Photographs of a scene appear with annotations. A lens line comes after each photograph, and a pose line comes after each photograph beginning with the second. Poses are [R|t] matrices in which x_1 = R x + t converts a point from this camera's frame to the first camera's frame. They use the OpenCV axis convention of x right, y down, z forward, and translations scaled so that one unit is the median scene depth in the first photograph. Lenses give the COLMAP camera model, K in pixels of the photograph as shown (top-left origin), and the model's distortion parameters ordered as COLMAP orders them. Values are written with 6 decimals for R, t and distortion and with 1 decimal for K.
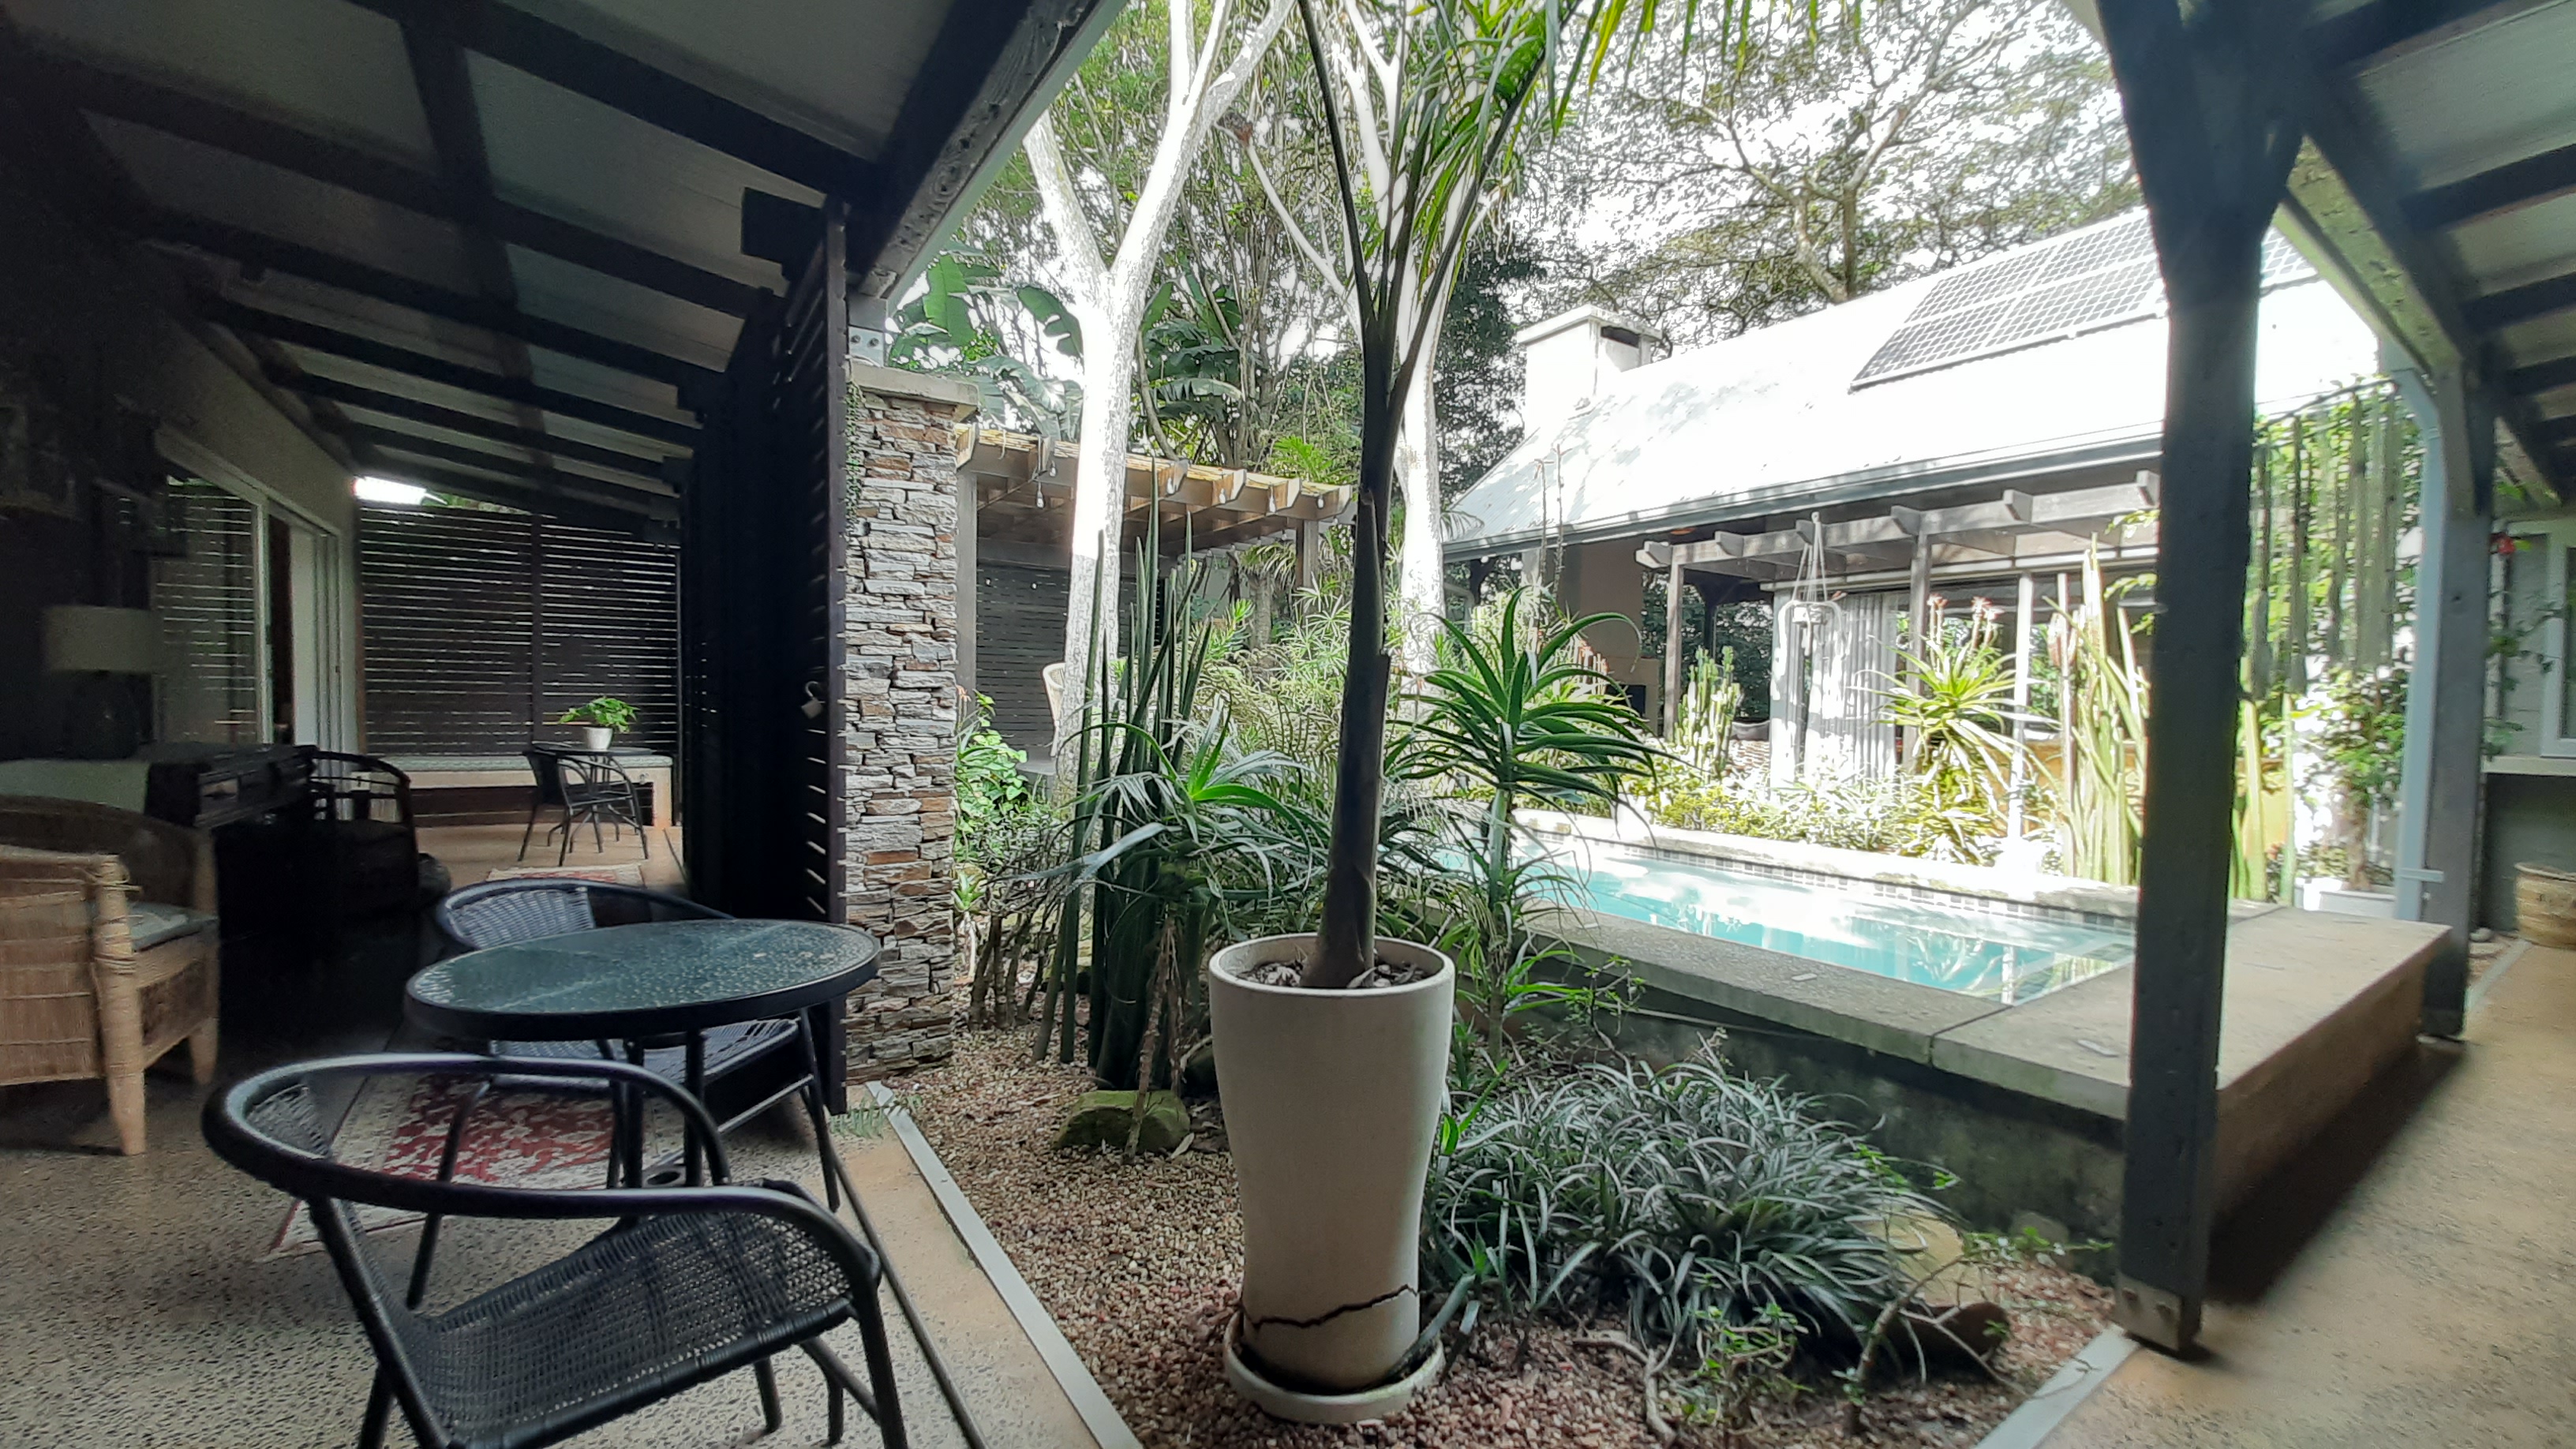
lens RADIAL K [[1014.3, 0, 1292.9], [0, 1014.3, 737.5], [0, 0, 1]] dist [0.014023, -0.015463]
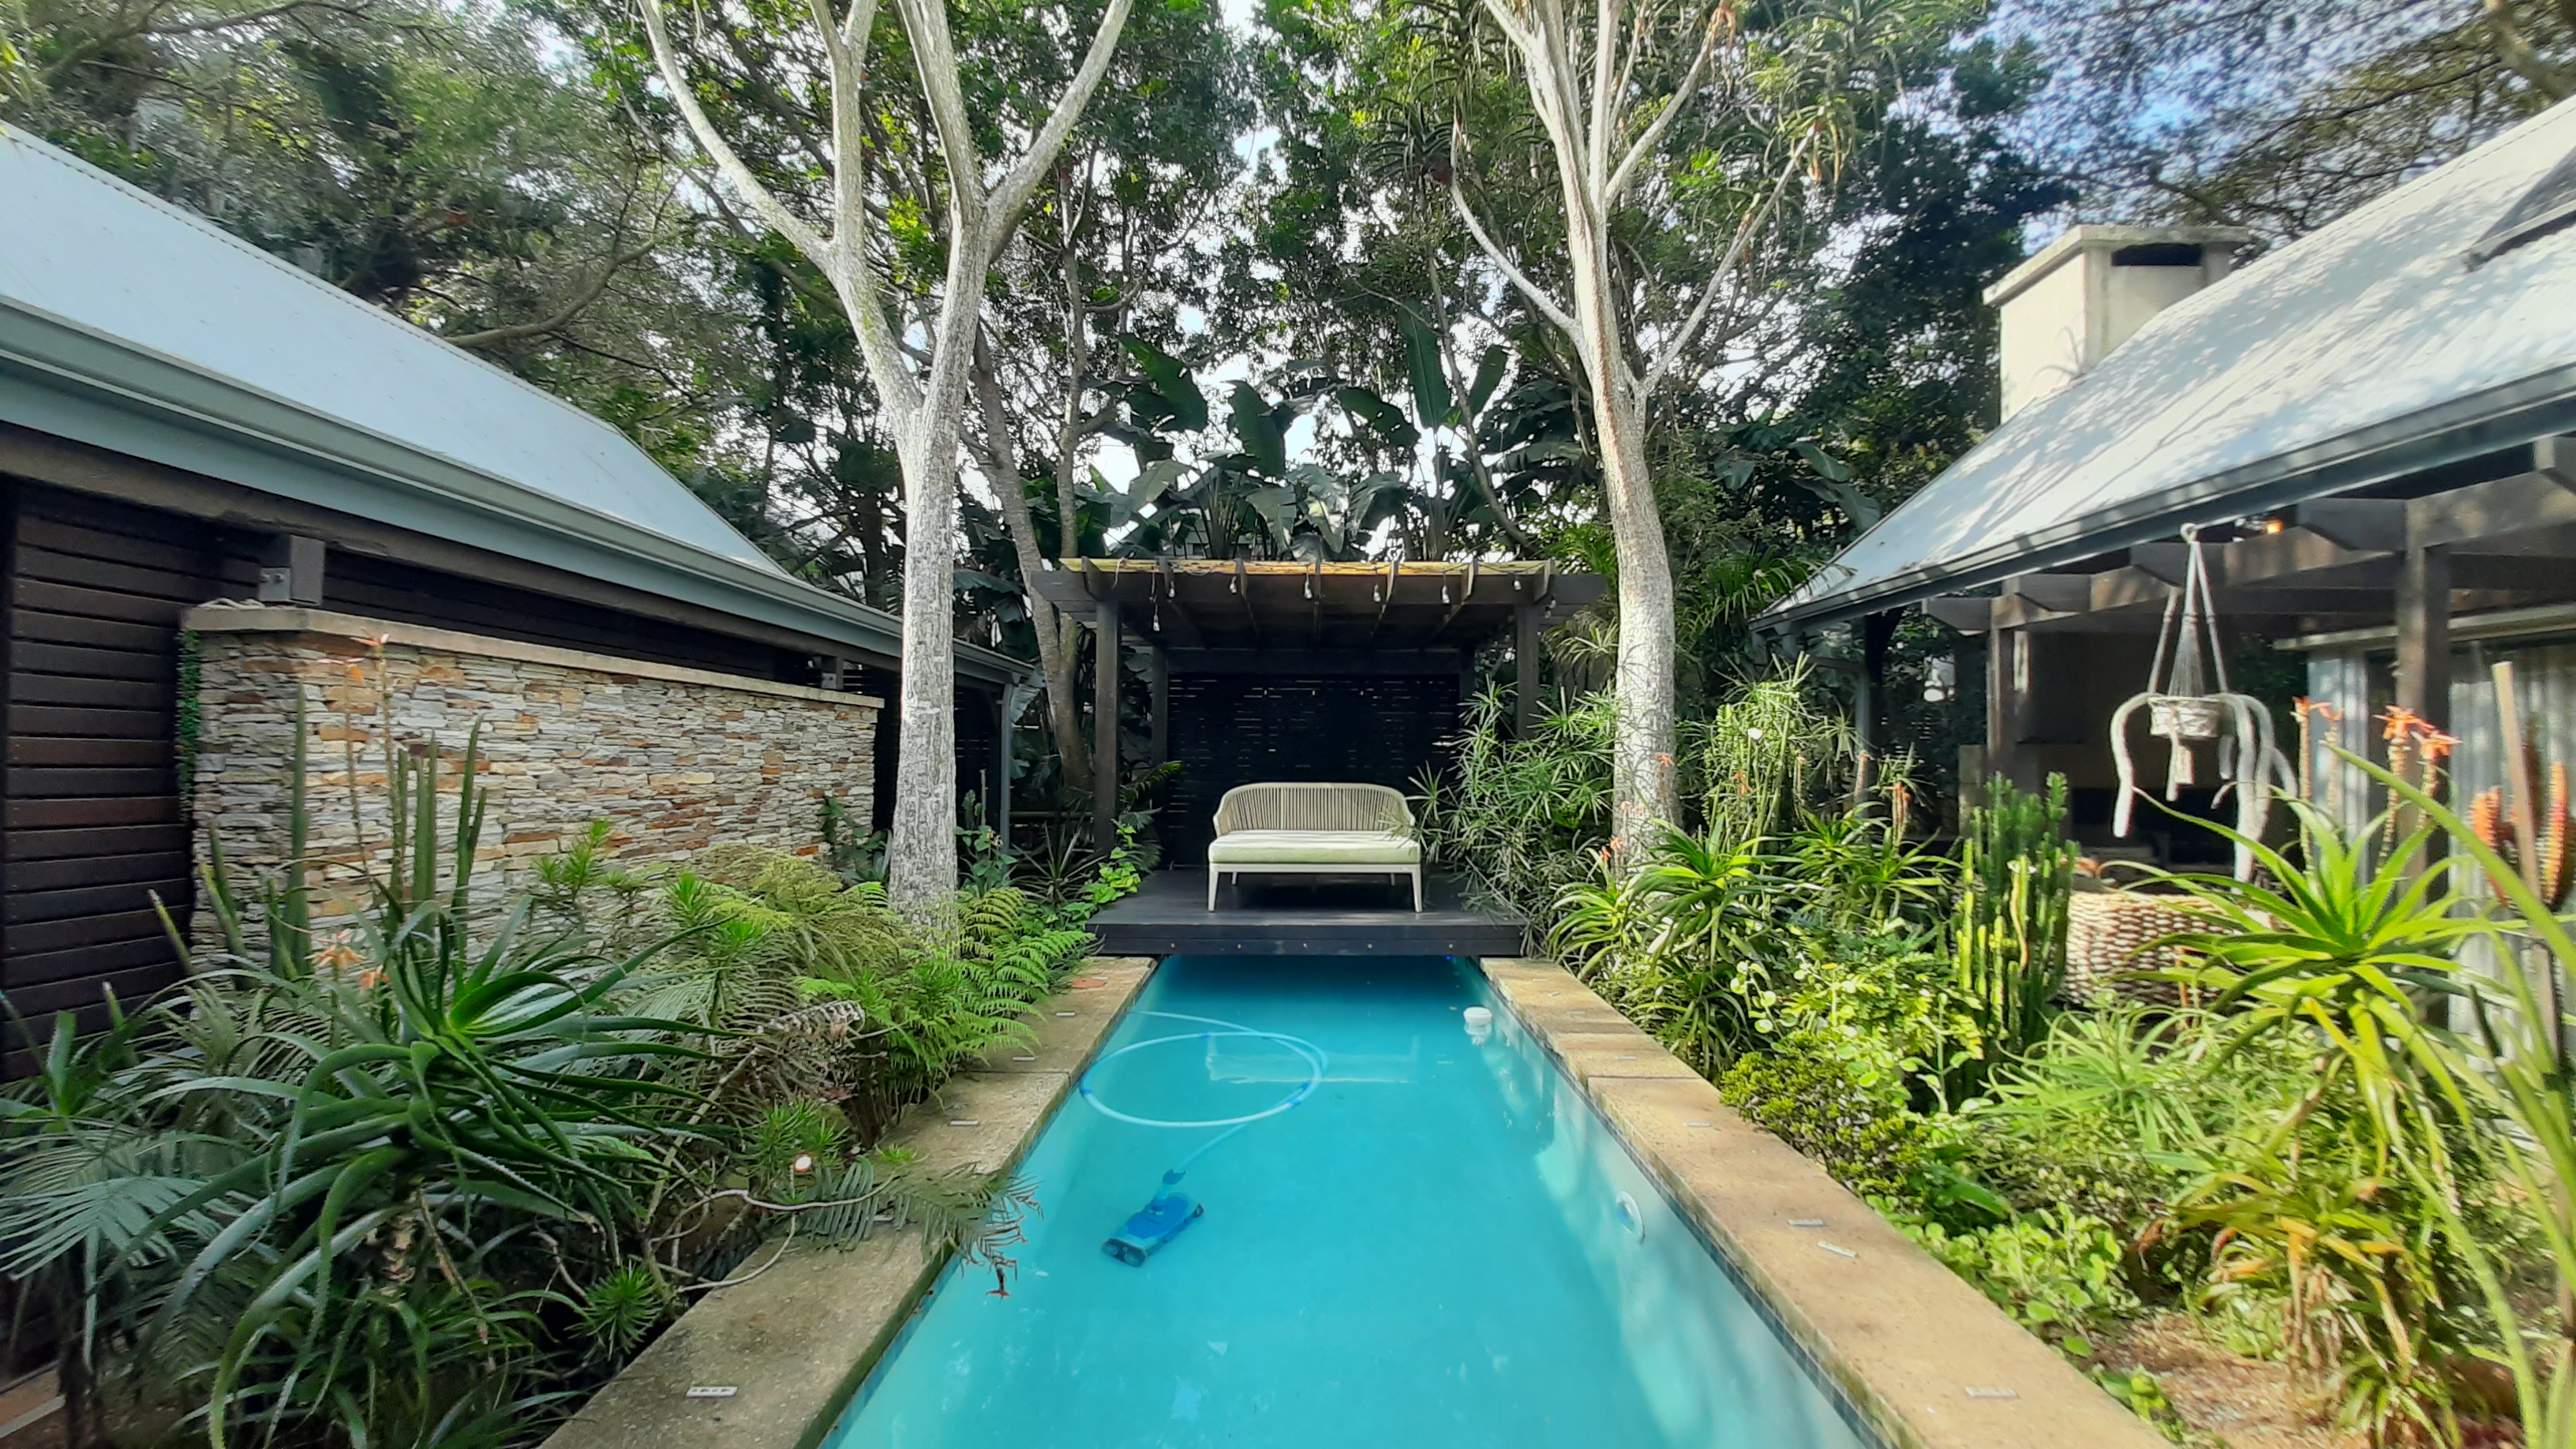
lens RADIAL K [[999.4, 0, 1284.0], [0, 999.4, 732.5], [0, 0, 1]] dist [0.016158, -0.014929]
pose [[0.819366, -0.027414, -0.572614, 0.315441], [-0.012112, 0.997805, -0.065101, -0.056562], [0.573142, 0.060277, 0.817236, 0.241029]]
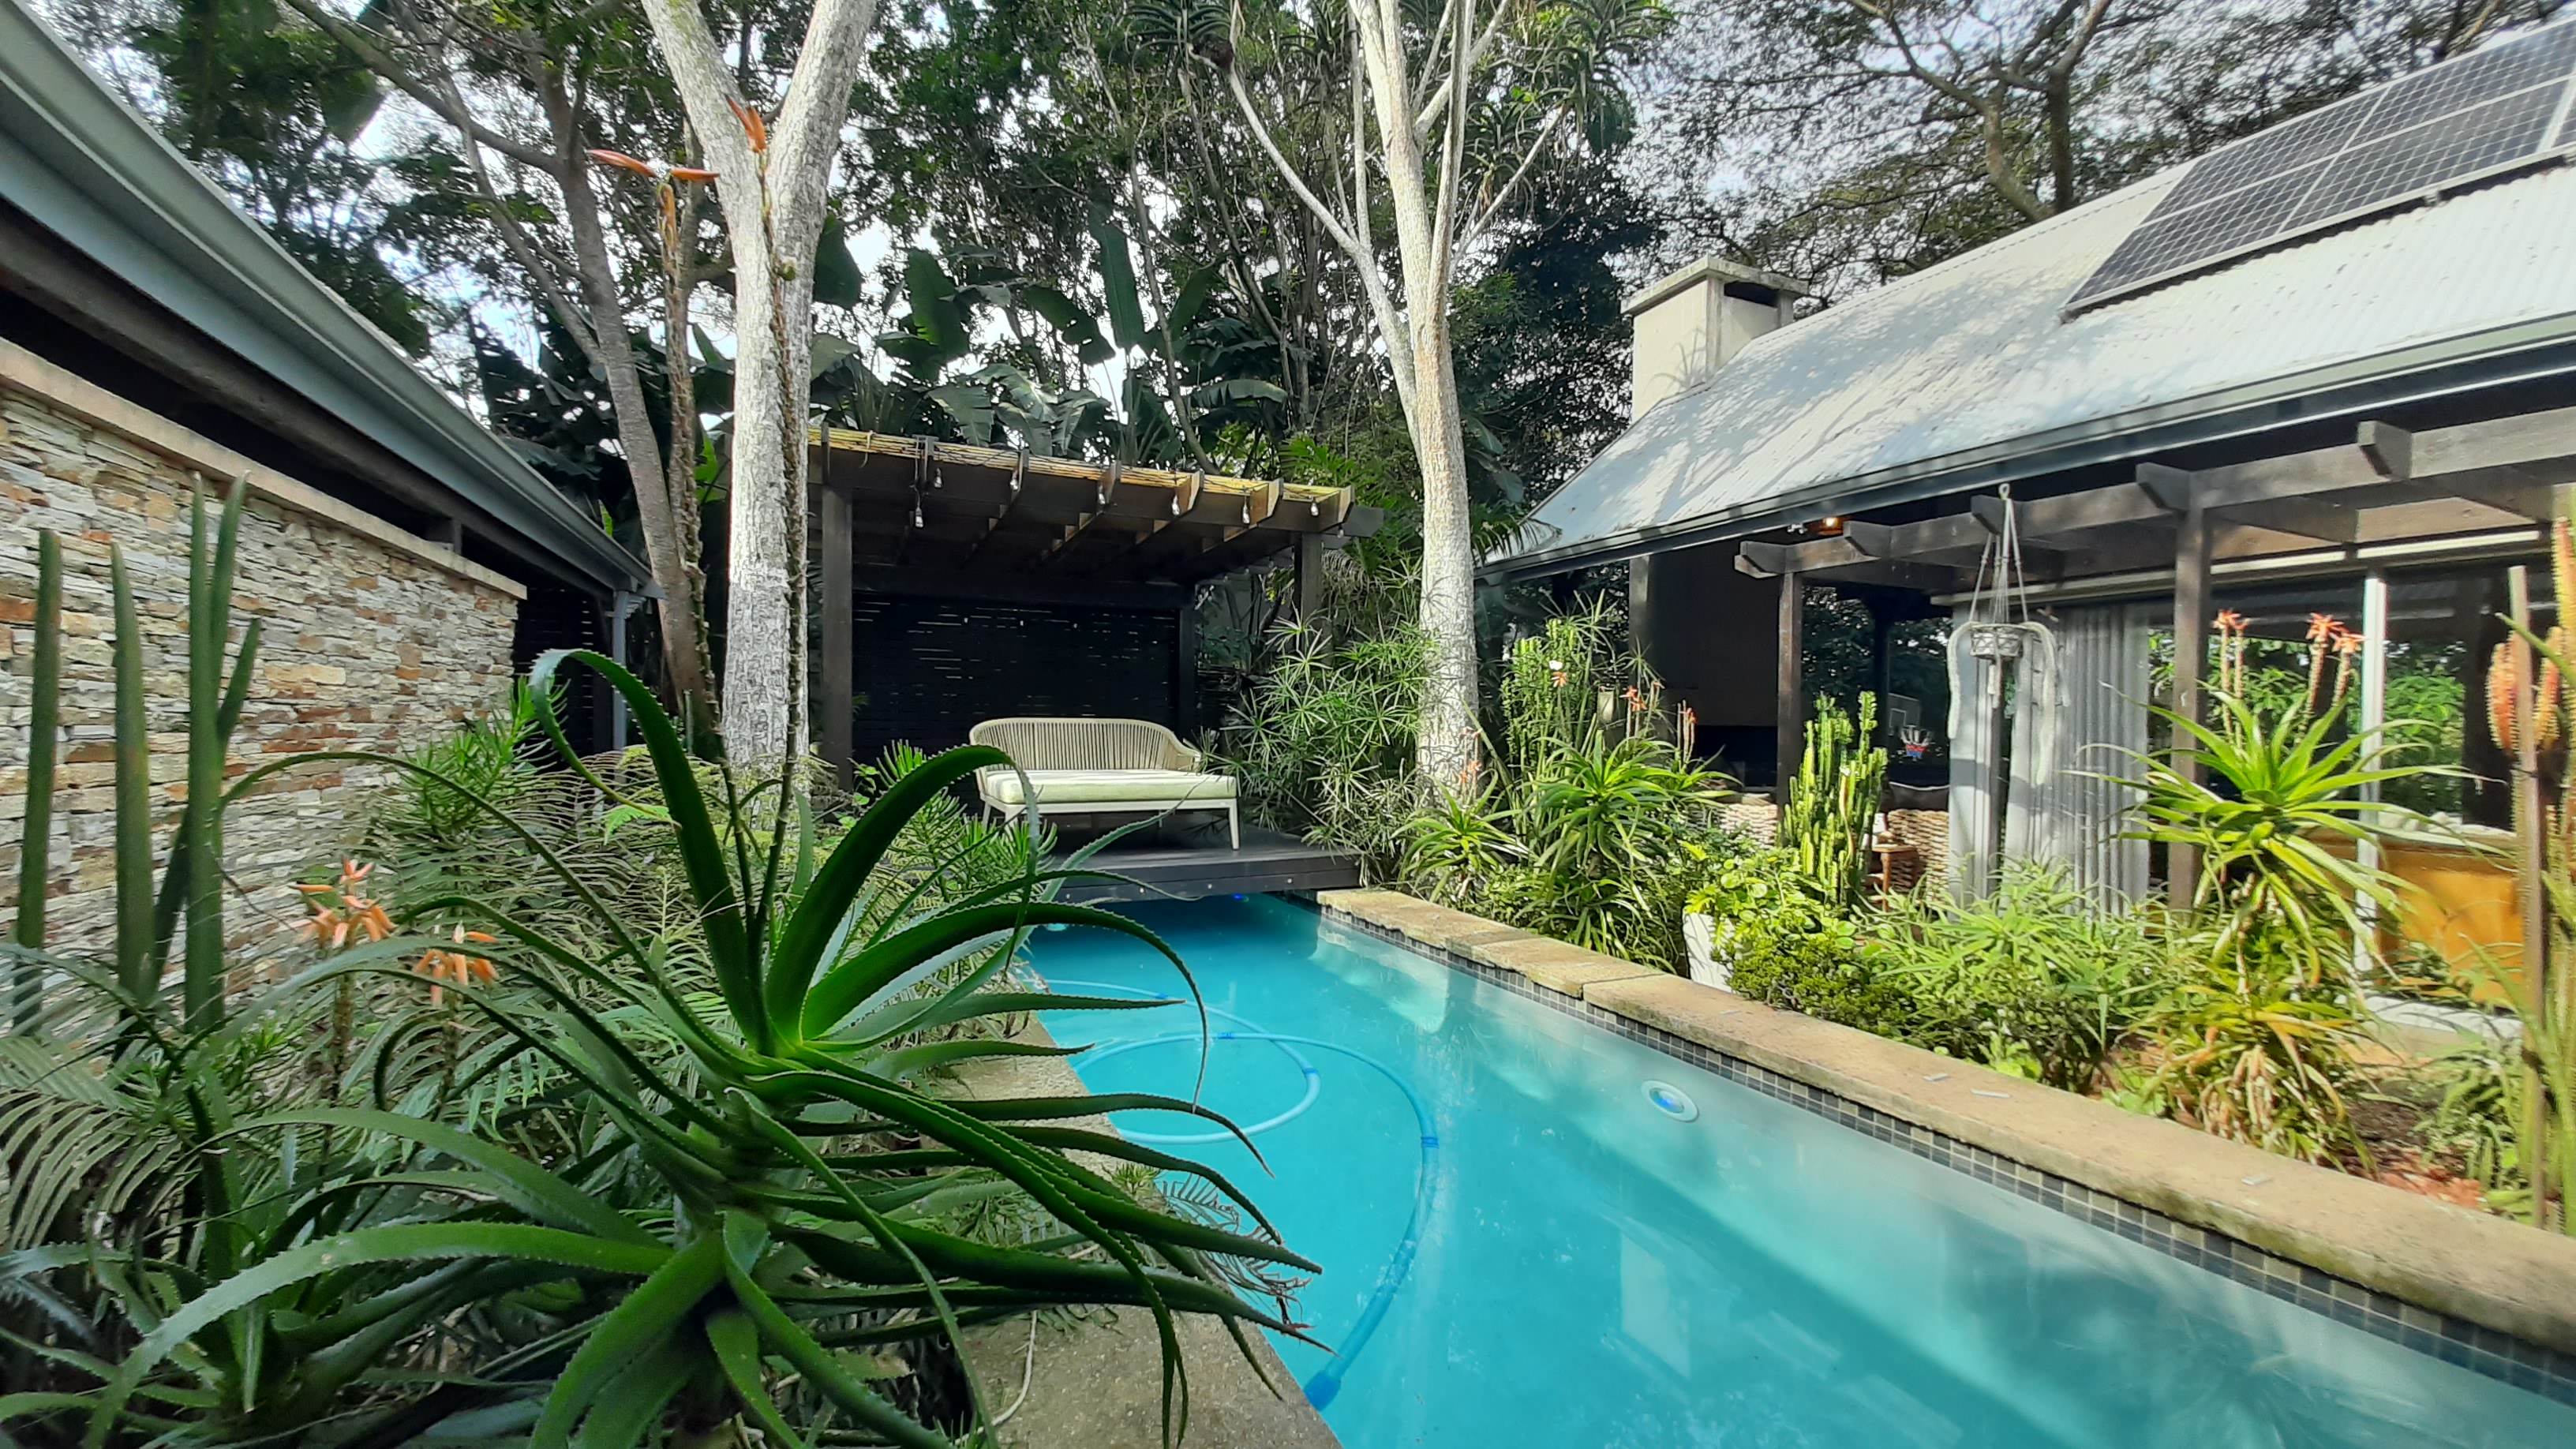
lens RADIAL K [[1008.1, 0, 1288.4], [0, 1008.1, 731.1], [0, 0, 1]] dist [0.014034, -0.015521]
pose [[0.986052, -0.006031, -0.166326, 0.131277], [0.001140, 0.999564, -0.029488, -0.035759], [0.166431, 0.028887, 0.985630, 0.227068]]
